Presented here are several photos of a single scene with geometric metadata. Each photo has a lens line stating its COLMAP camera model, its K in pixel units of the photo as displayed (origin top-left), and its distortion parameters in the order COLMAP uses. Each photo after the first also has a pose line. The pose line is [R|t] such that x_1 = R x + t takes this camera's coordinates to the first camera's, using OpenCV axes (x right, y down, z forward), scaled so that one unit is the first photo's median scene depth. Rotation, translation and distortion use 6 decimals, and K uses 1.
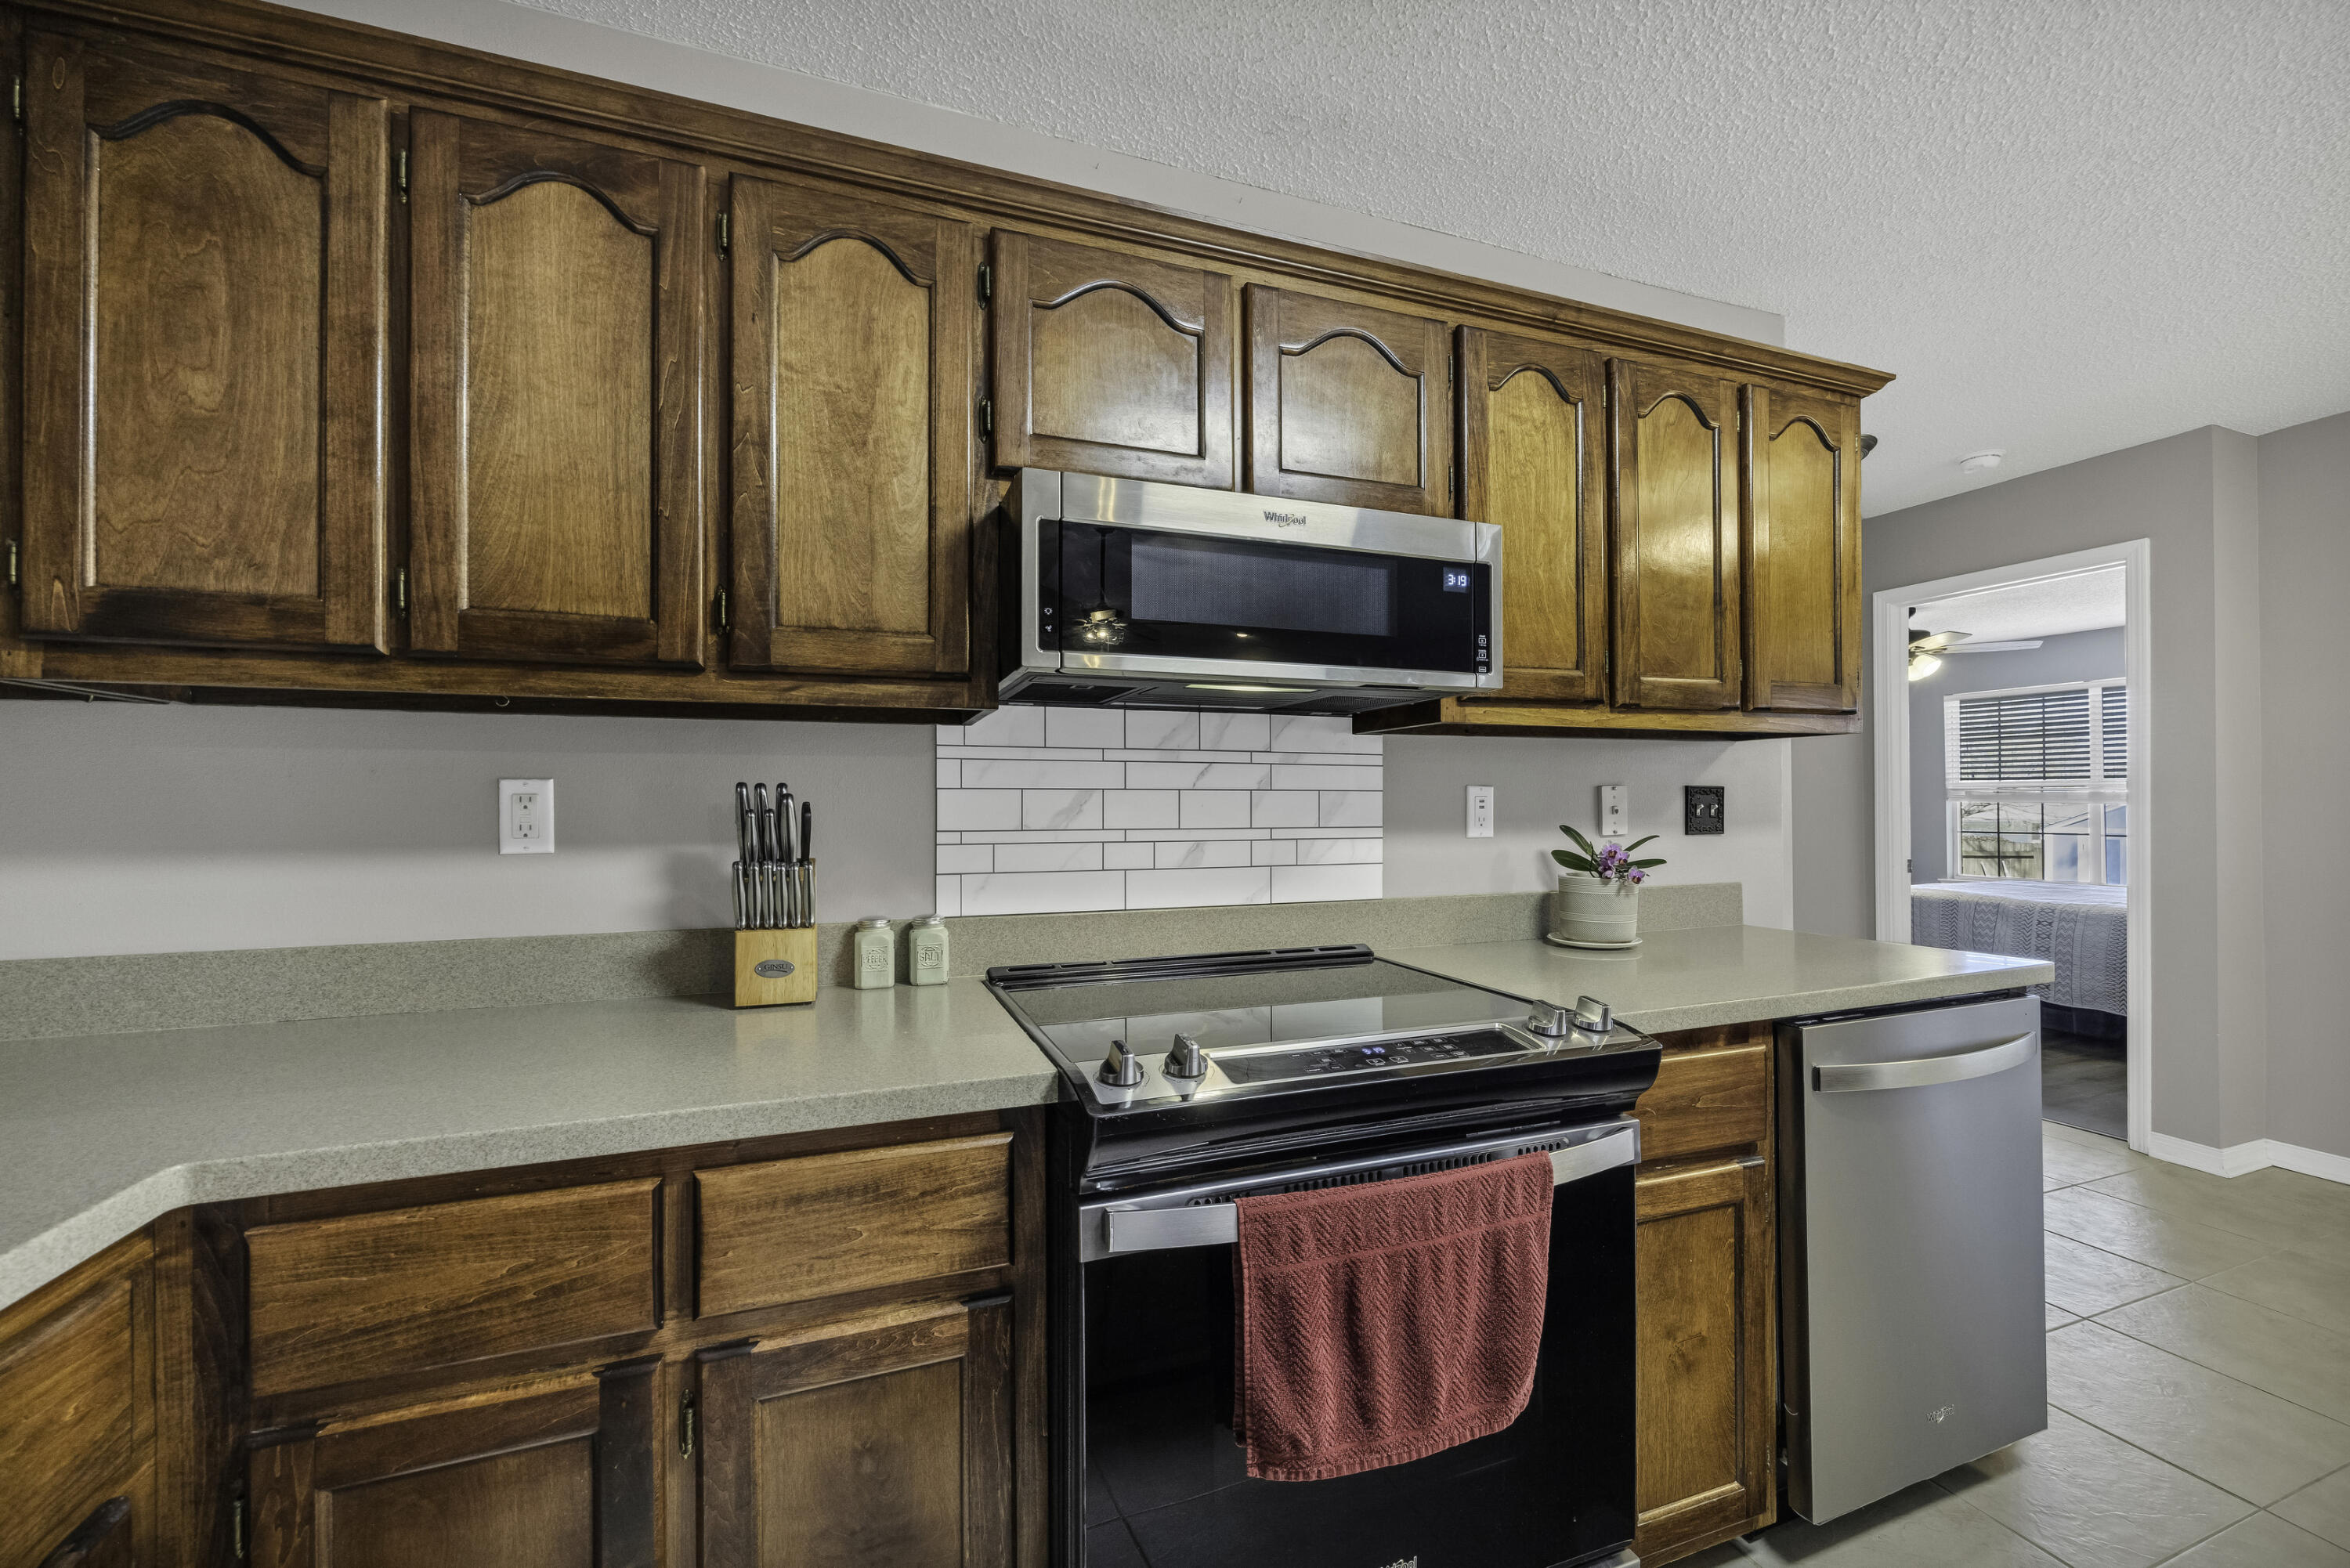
lens RADIAL K [[930.3, 0, 1185.3], [0, 930.3, 797.9], [0, 0, 1]] dist [-0.003515, 0.000130]
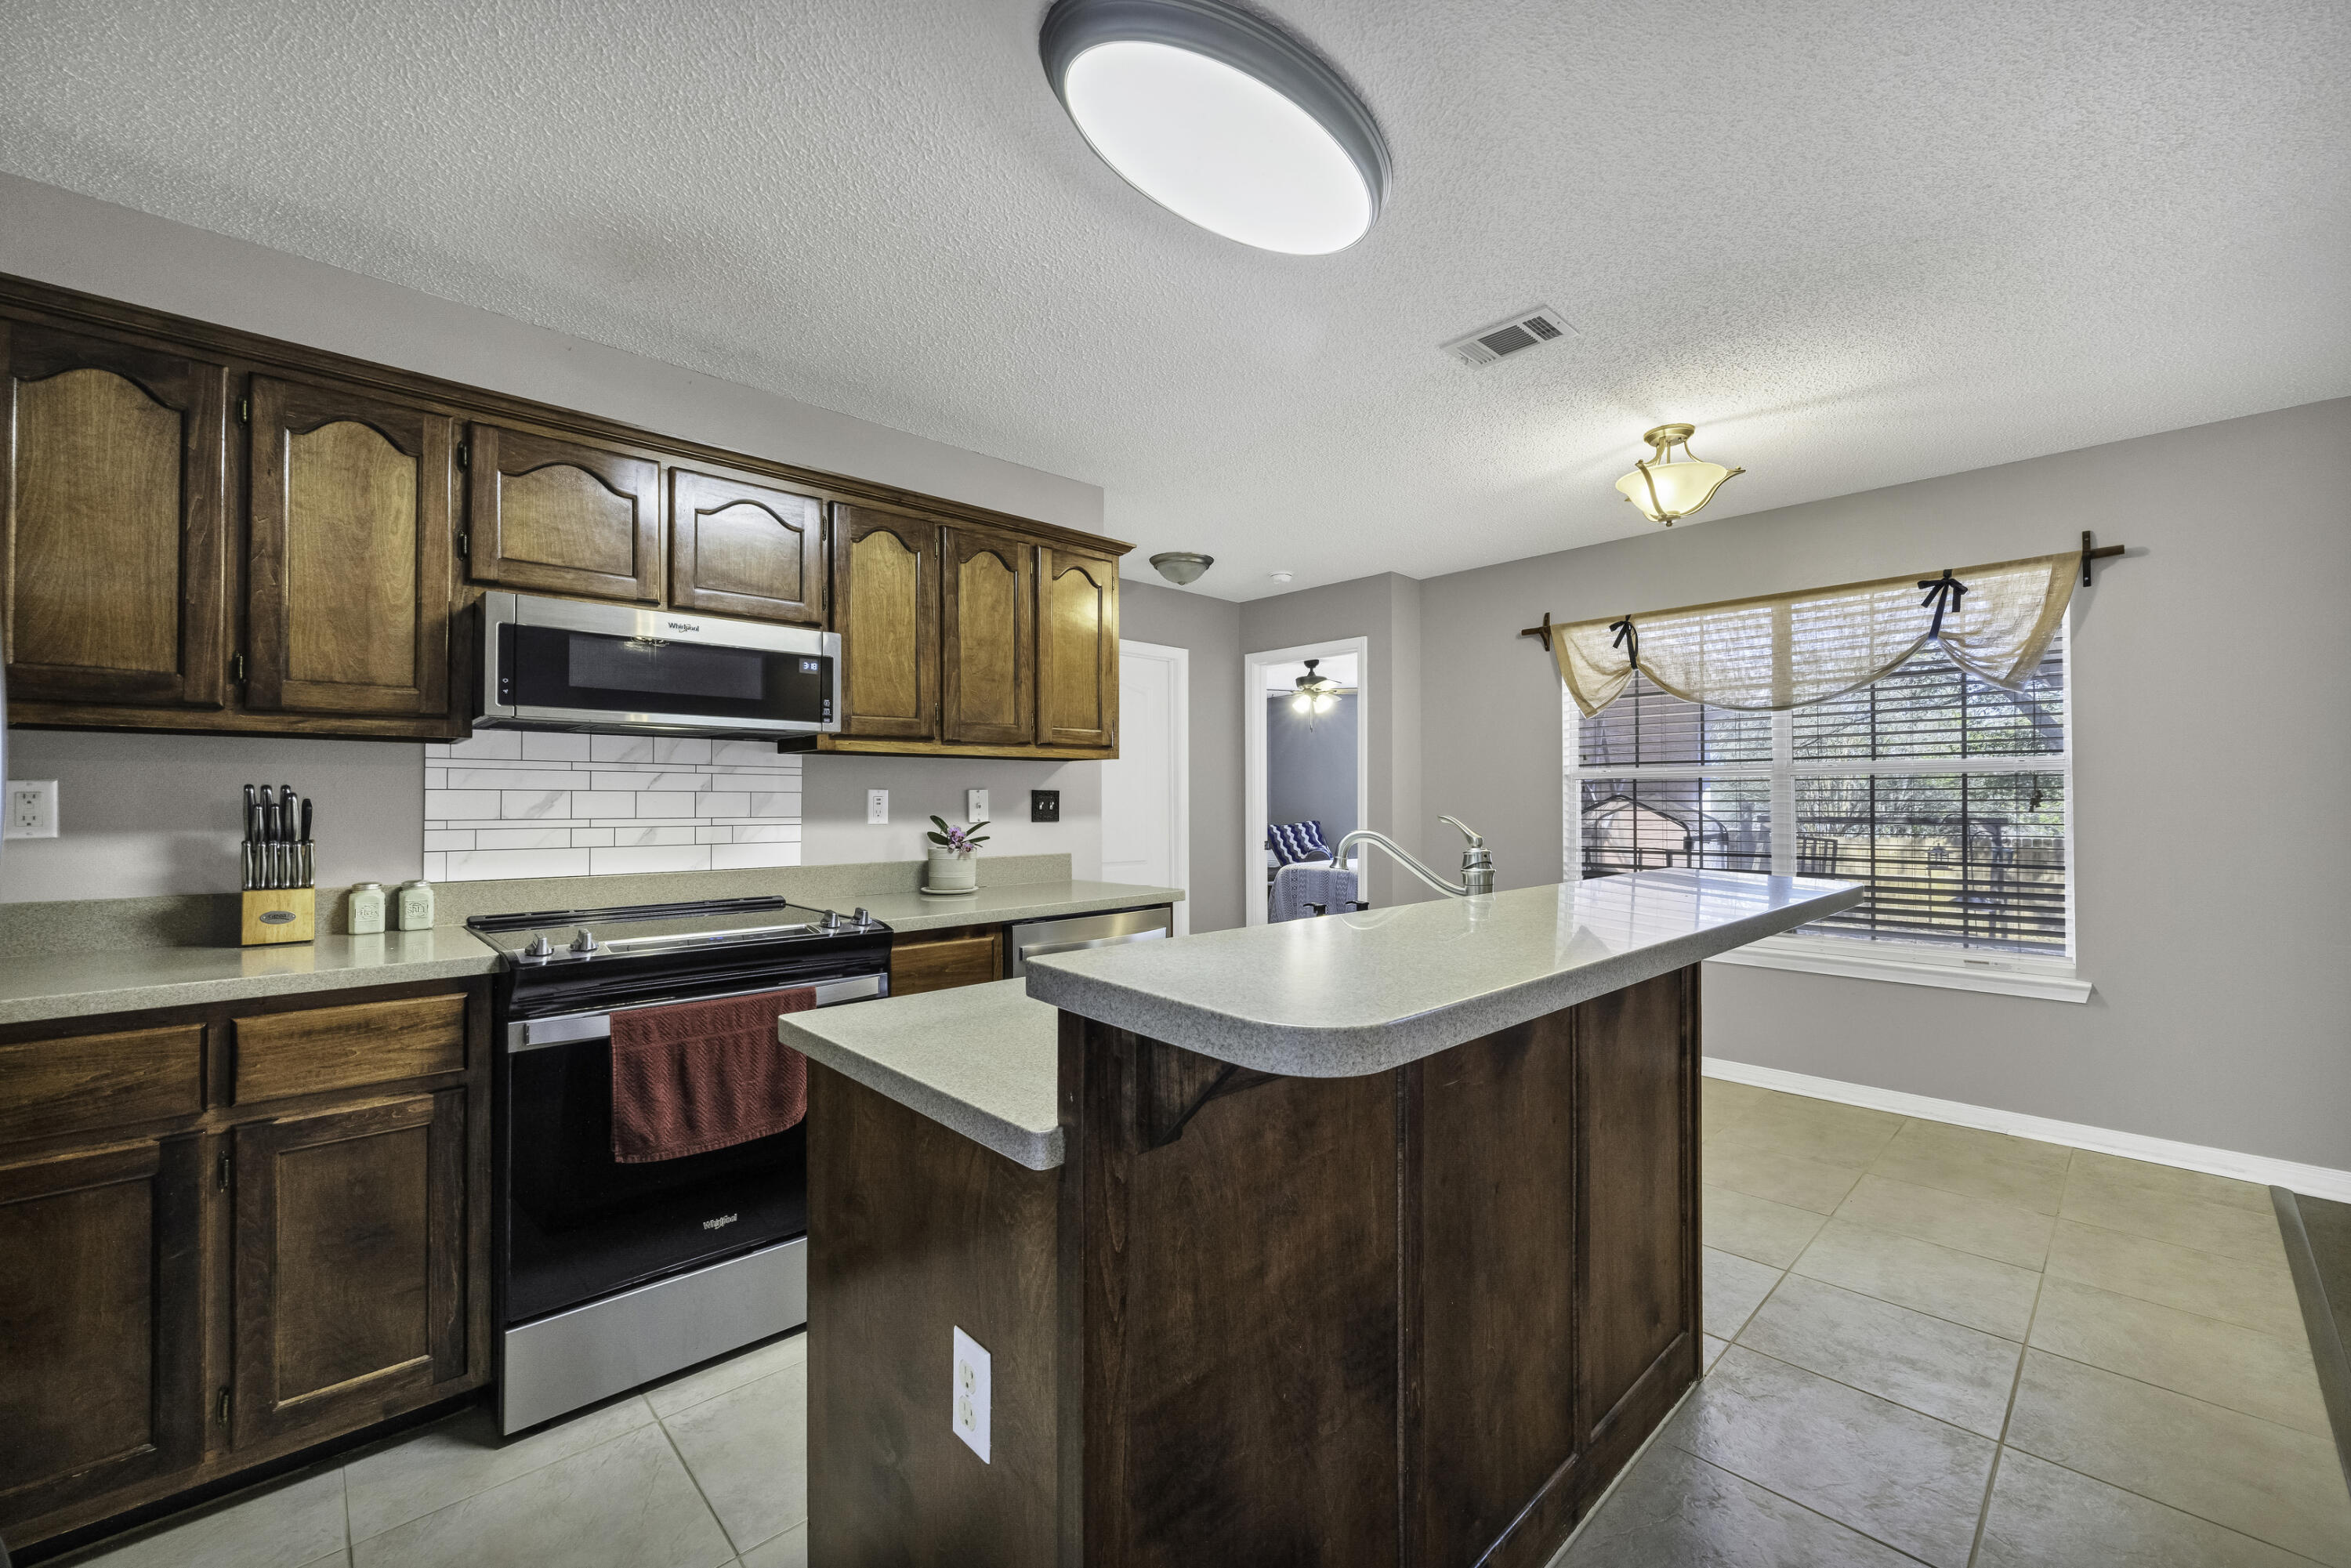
lens RADIAL K [[930.7, 0, 1177.6], [0, 930.7, 789.4], [0, 0, 1]] dist [-0.003515, 0.000130]
pose [[0.923020, 0.006539, 0.384697, 0.281383], [-0.003724, 0.999961, -0.008062, -0.003497], [-0.384735, 0.006009, 0.923008, -0.843621]]
